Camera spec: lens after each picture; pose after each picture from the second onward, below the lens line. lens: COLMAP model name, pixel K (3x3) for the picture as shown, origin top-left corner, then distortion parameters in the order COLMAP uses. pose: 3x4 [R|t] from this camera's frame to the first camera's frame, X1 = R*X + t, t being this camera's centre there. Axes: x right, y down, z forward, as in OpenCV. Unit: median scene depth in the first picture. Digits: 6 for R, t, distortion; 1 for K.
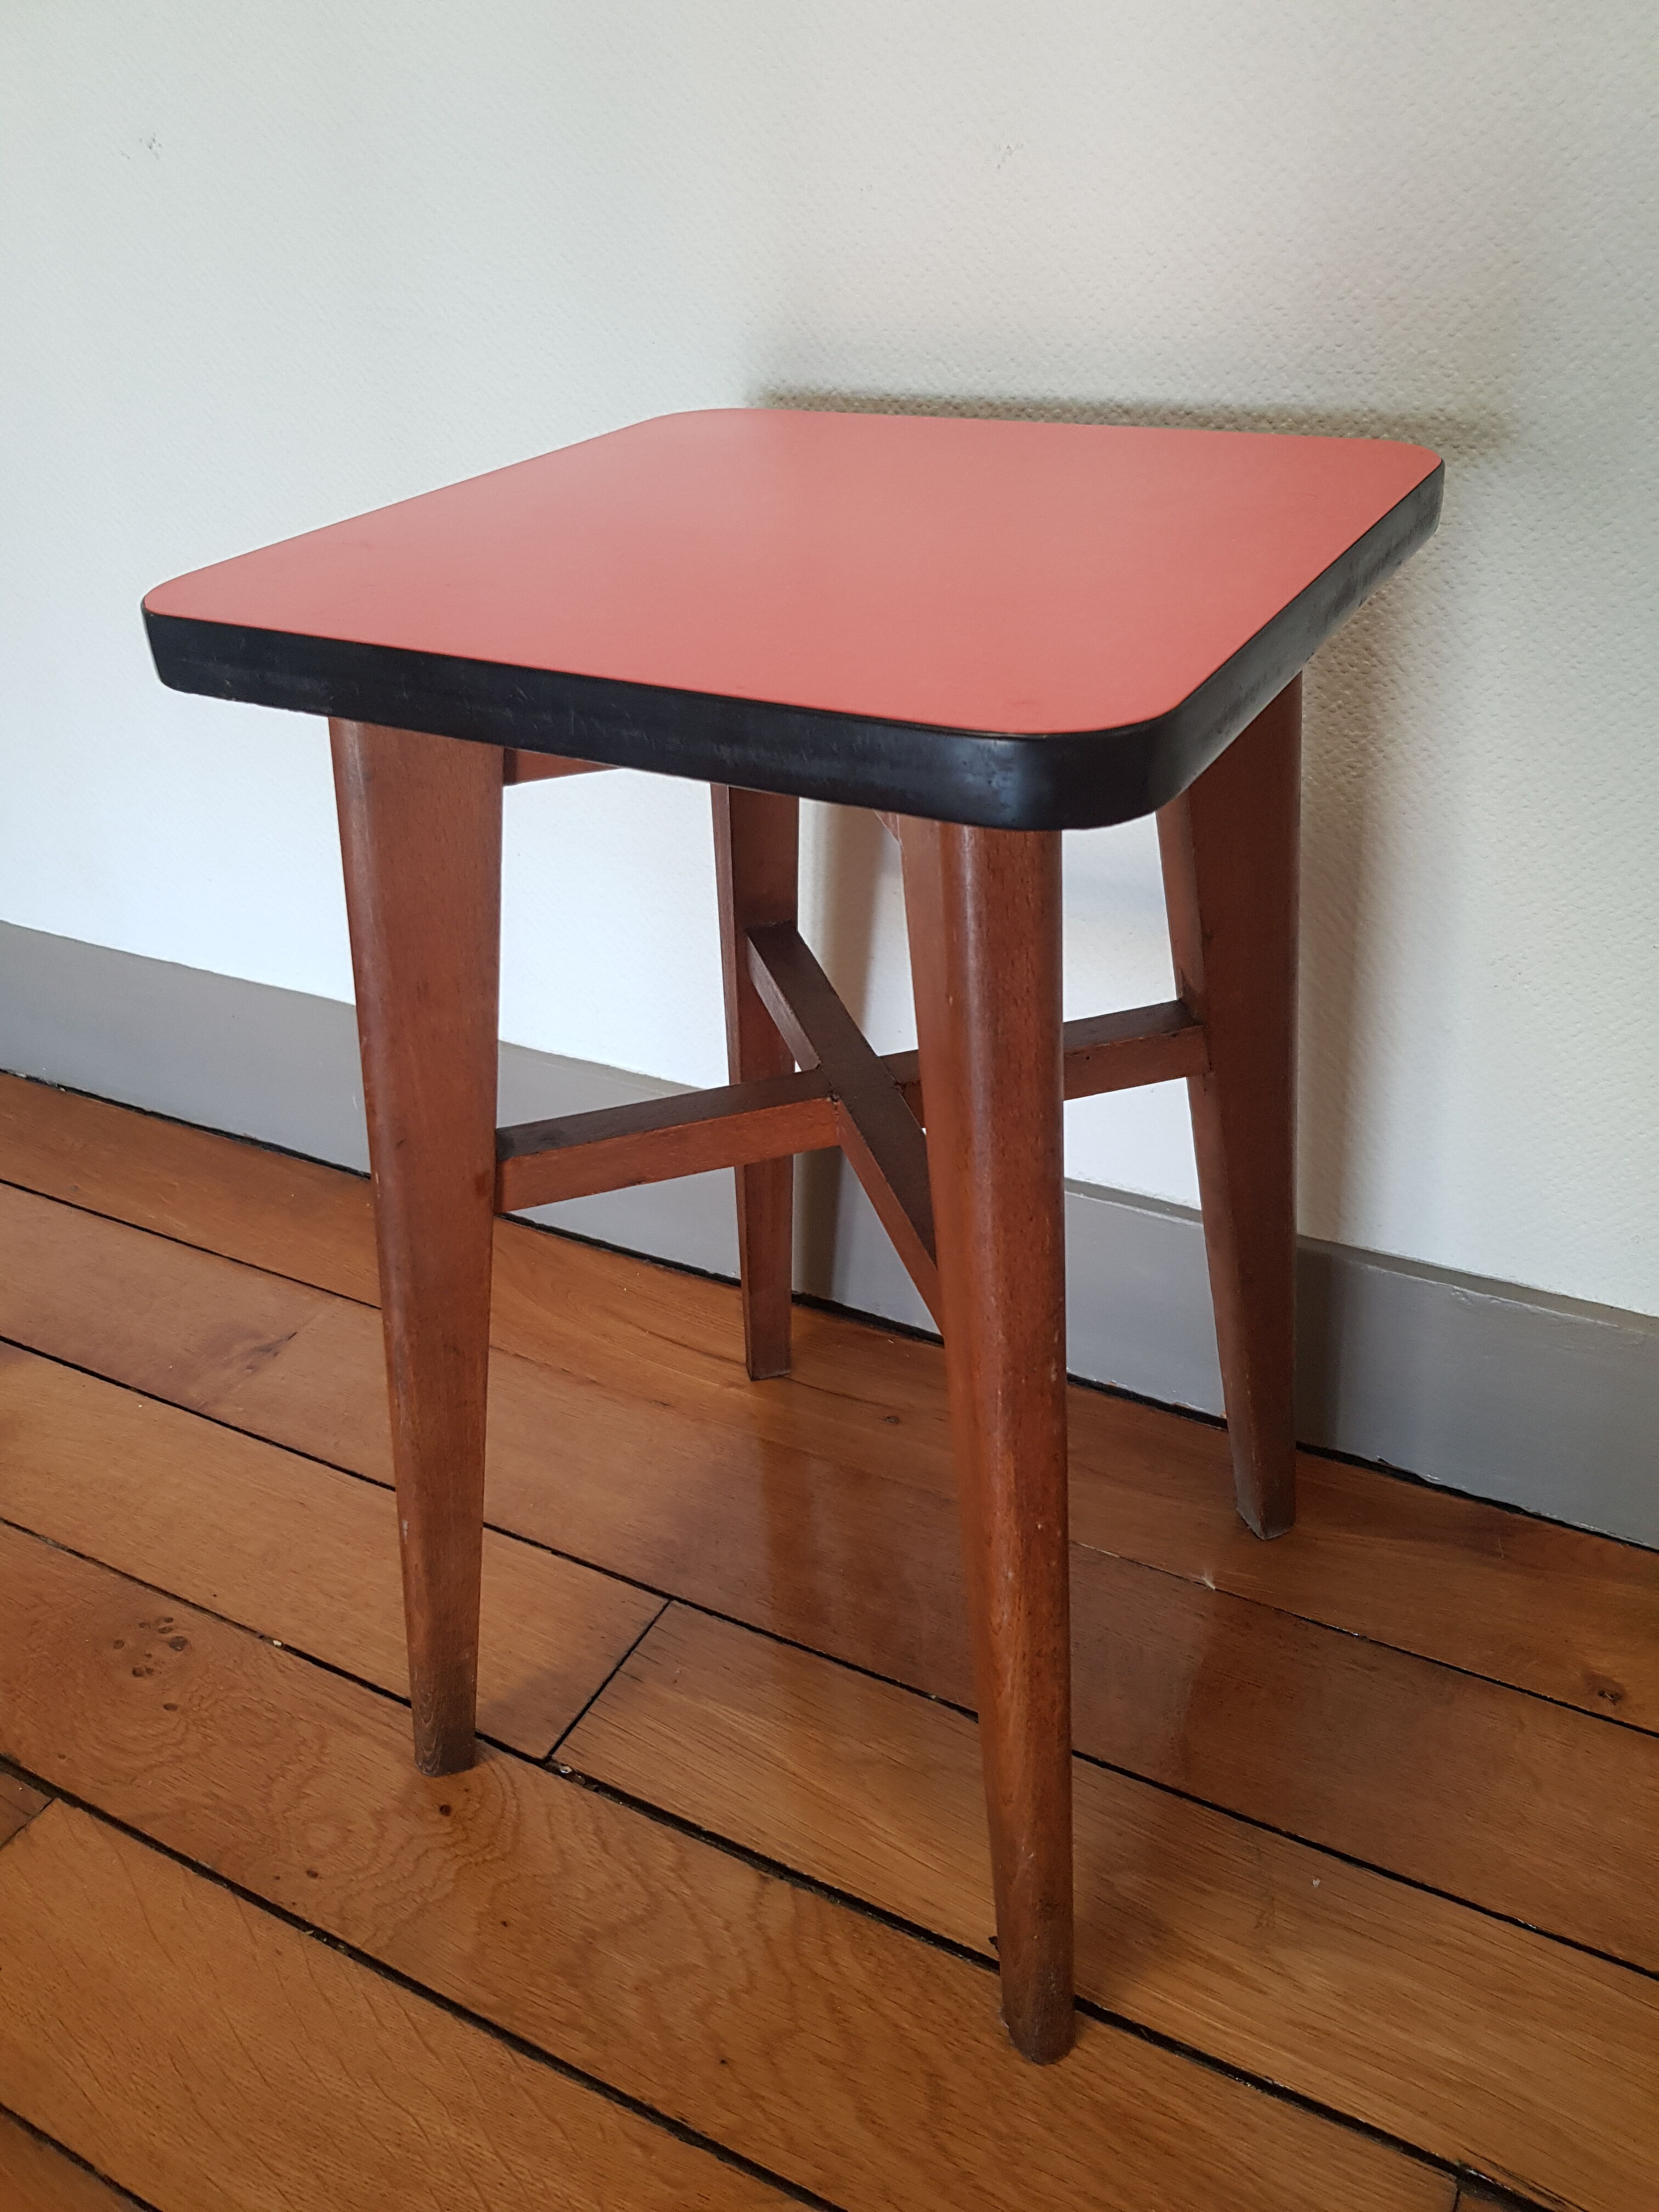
lens RADIAL K [[1753.1, 0, 819.2], [0, 1753.1, 1078.2], [0, 0, 1]] dist [0.041200, -0.088957]
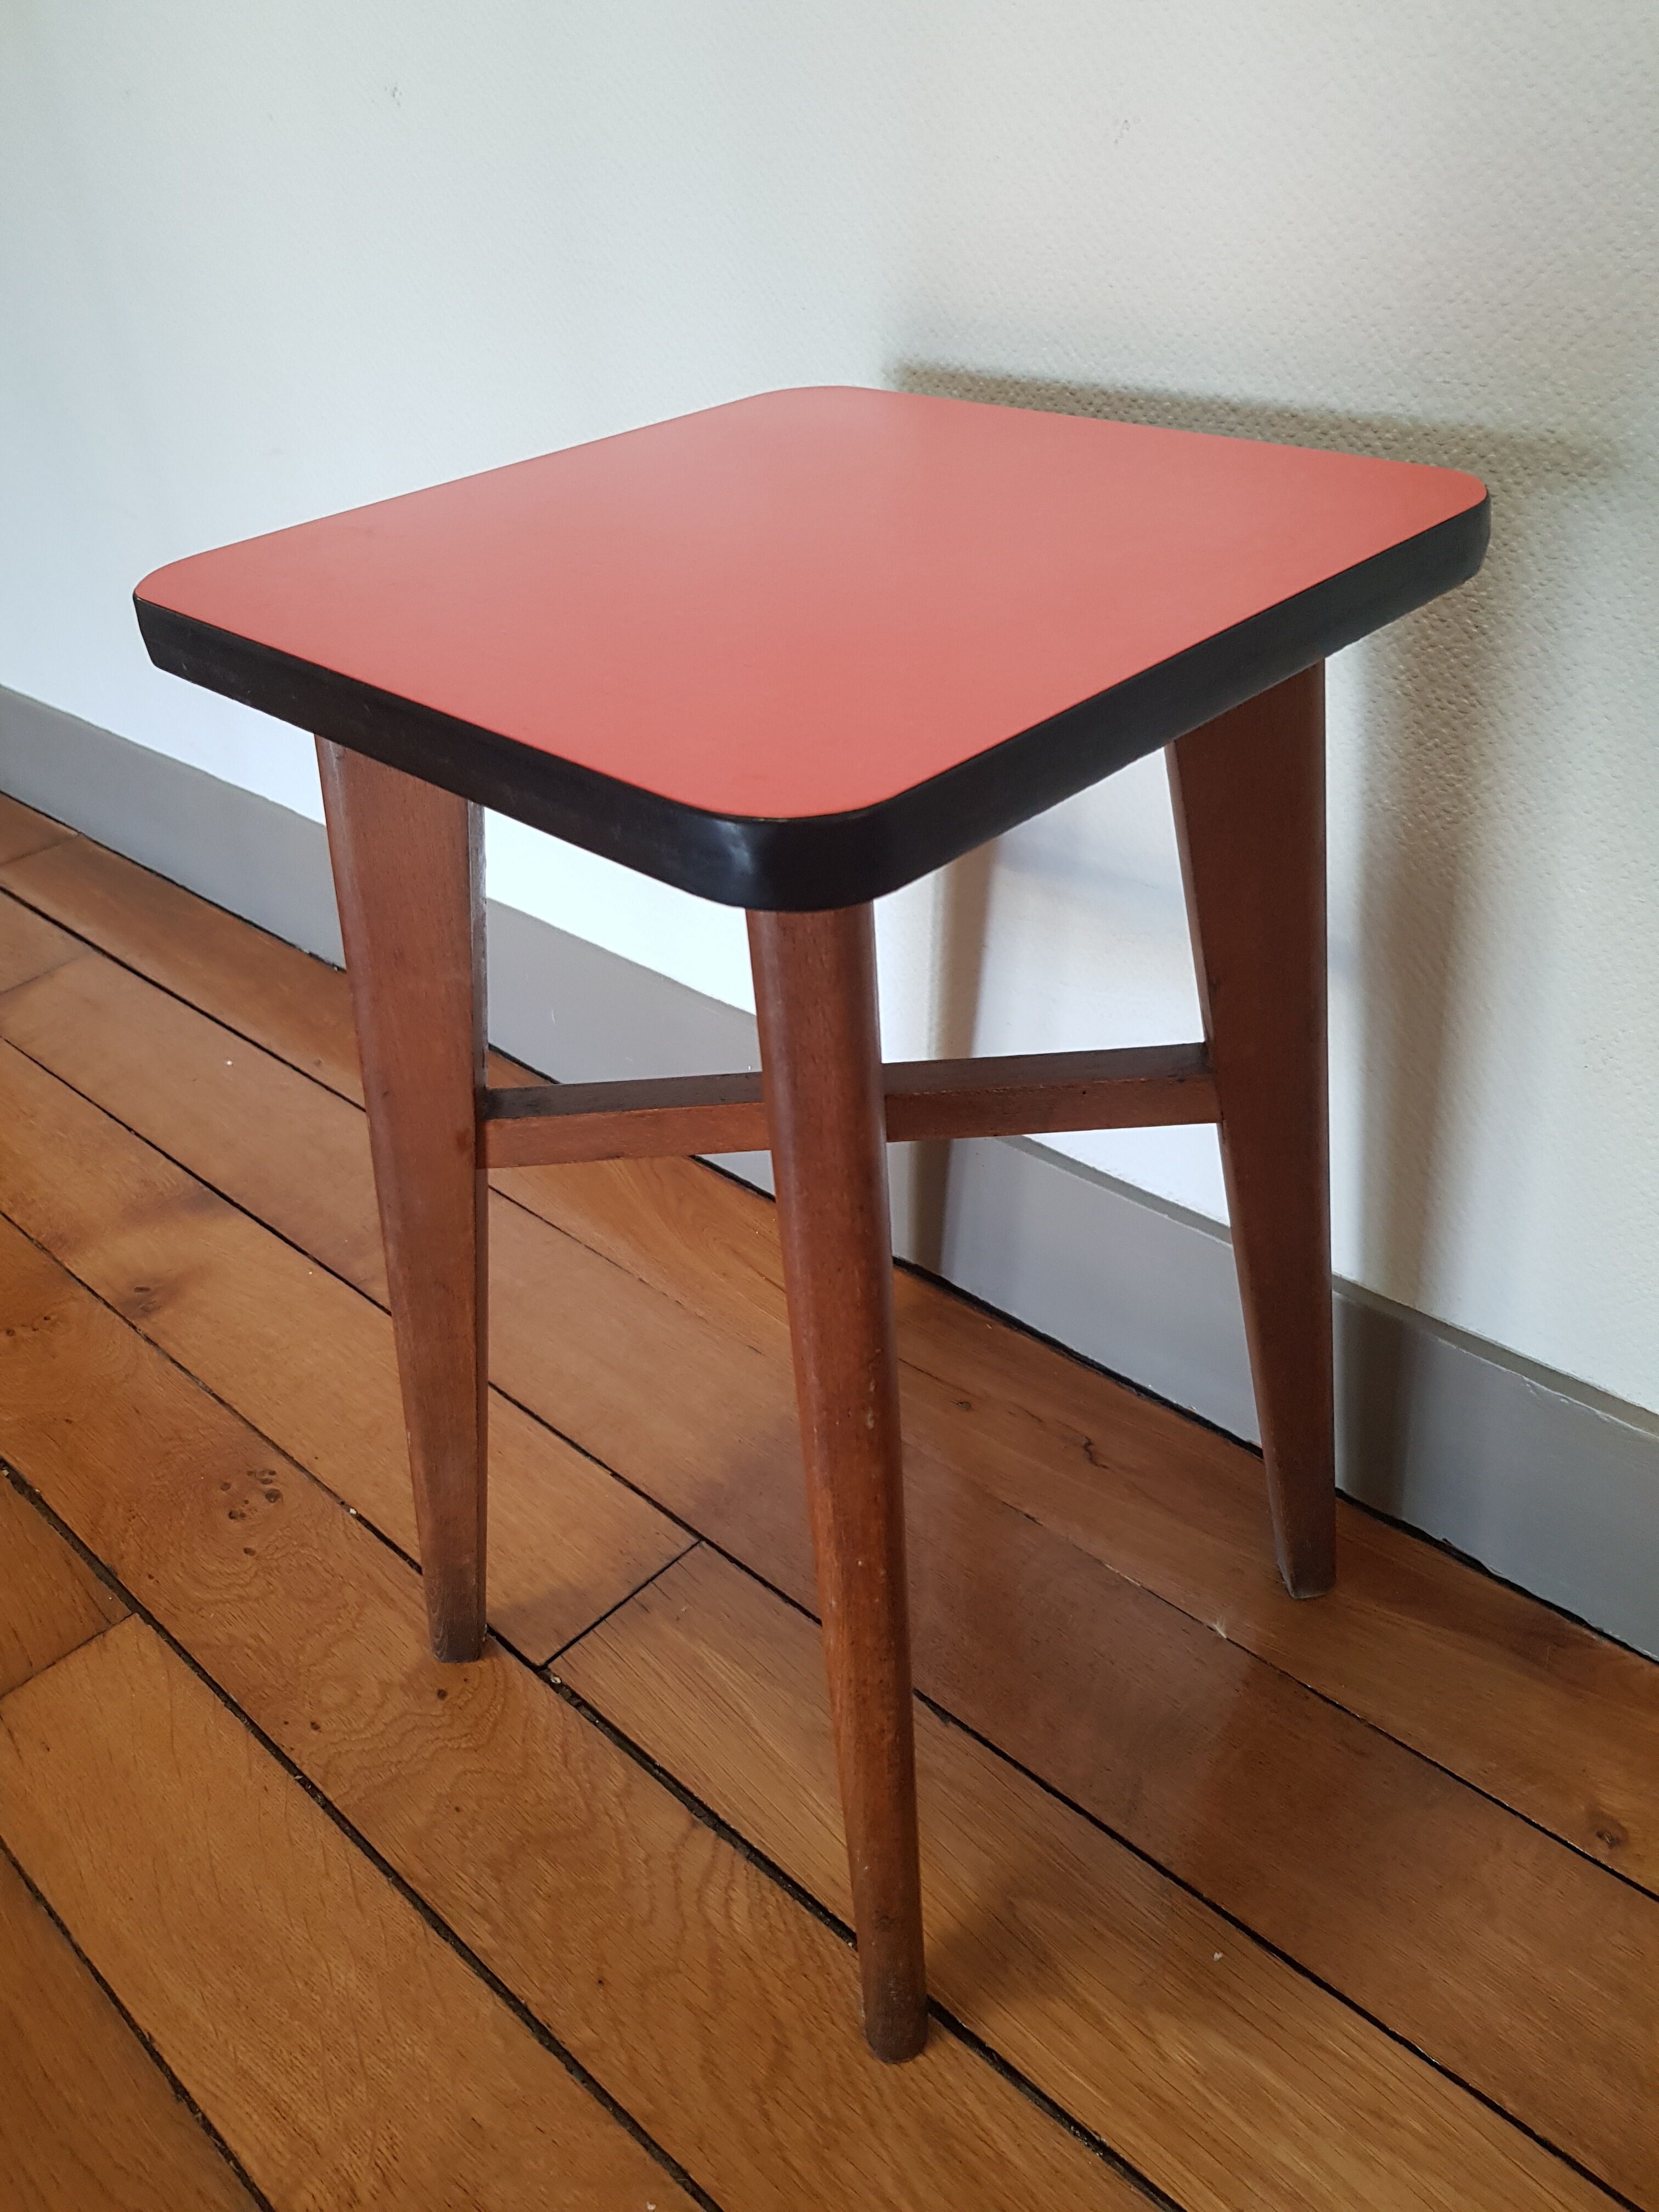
lens RADIAL K [[1753.1, 0, 826.6], [0, 1753.1, 1102.3], [0, 0, 1]] dist [0.041200, -0.088957]
pose [[0.963723, 0.132578, -0.231649, 0.225882], [-0.116261, 0.989762, 0.082789, -0.065598], [0.240253, -0.052854, 0.969270, 0.022824]]
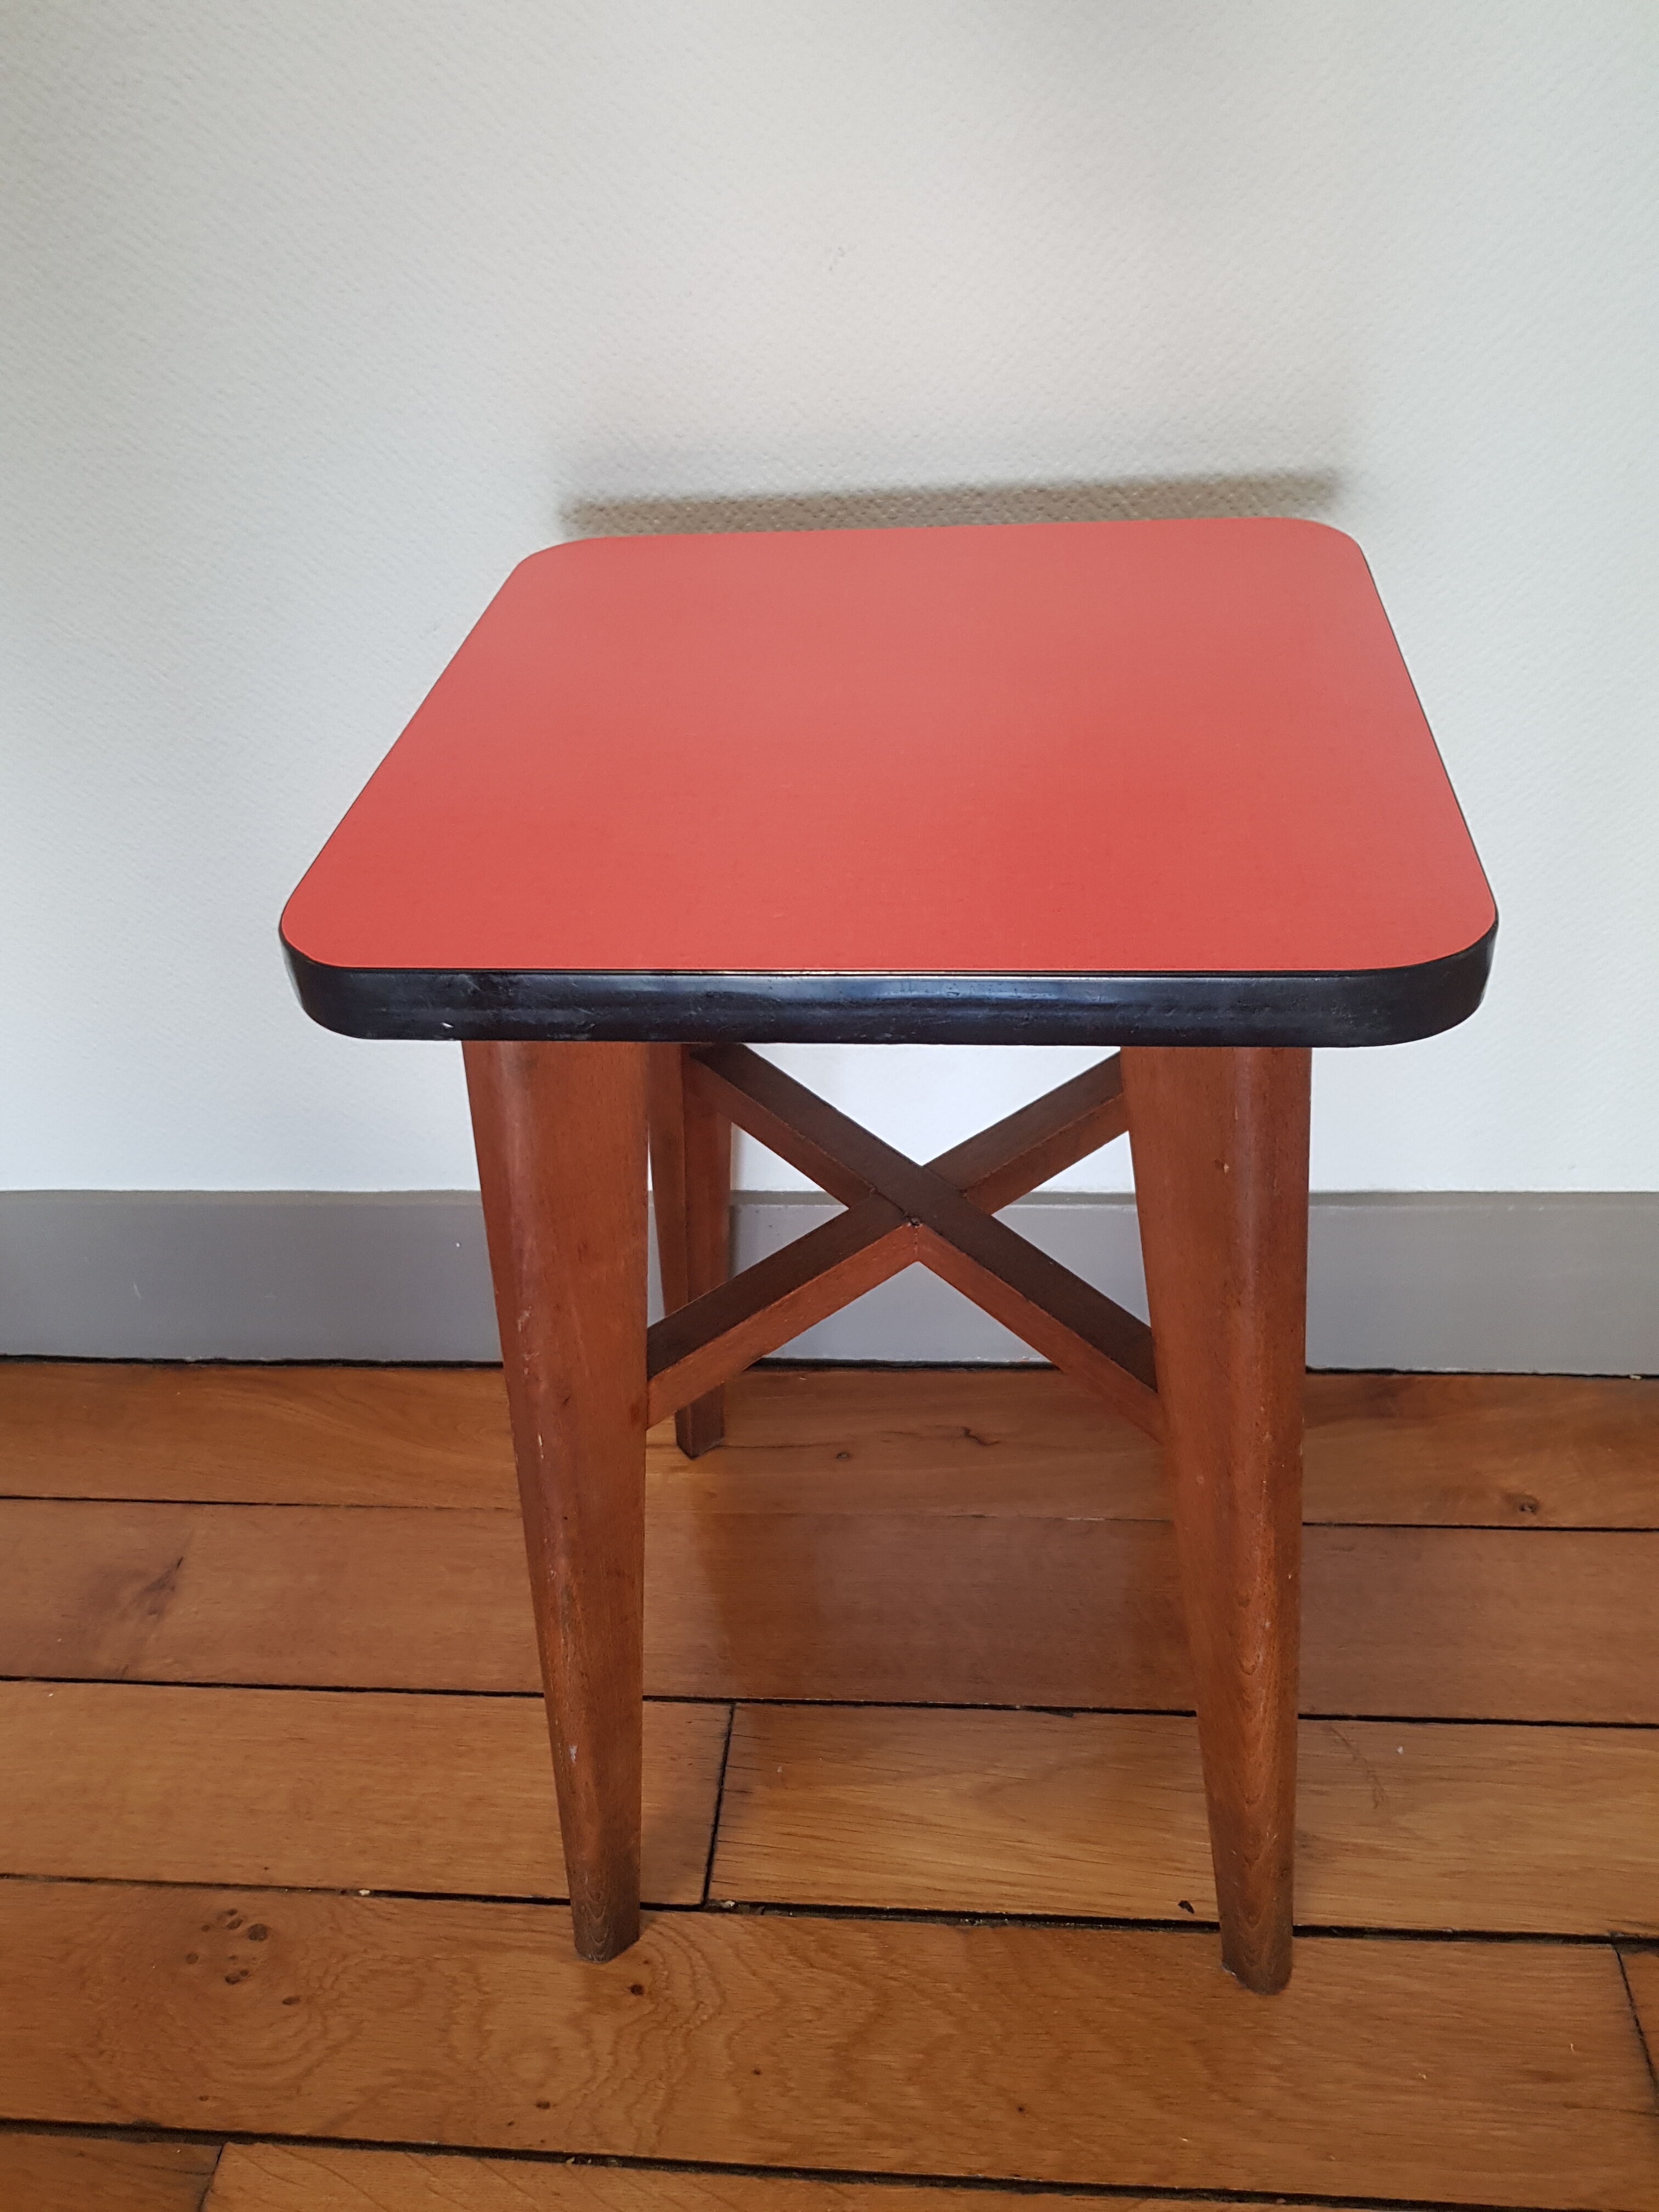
lens RADIAL K [[1753.1, 0, 834.7], [0, 1753.1, 1107.8], [0, 0, 1]] dist [0.041200, -0.088957]
pose [[0.916470, -0.247469, 0.314391, -0.307475], [0.219227, 0.967913, 0.122820, -0.171853], [-0.334697, -0.043638, 0.941315, 0.043699]]
